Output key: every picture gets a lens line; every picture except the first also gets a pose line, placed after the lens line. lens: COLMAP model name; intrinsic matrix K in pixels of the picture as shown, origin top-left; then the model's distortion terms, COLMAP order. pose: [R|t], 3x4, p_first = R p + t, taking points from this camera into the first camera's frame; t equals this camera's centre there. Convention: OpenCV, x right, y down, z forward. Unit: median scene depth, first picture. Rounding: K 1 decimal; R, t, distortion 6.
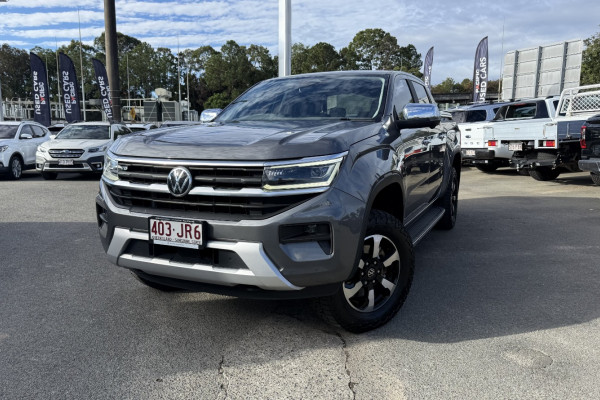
lens RADIAL K [[513.4, 0, 296.1], [0, 513.4, 198.7], [0, 0, 1]] dist [0.047115, -0.053703]
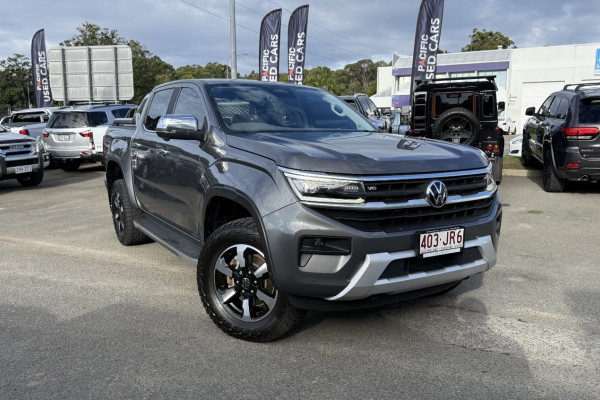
lens RADIAL K [[513.4, 0, 344.5], [0, 513.4, 196.9], [0, 0, 1]] dist [0.047115, -0.053703]
pose [[0.508597, -0.112177, 0.853666, -1.089067], [0.113476, 0.991561, 0.062690, -0.101635], [-0.853494, 0.064987, 0.517035, 0.548379]]
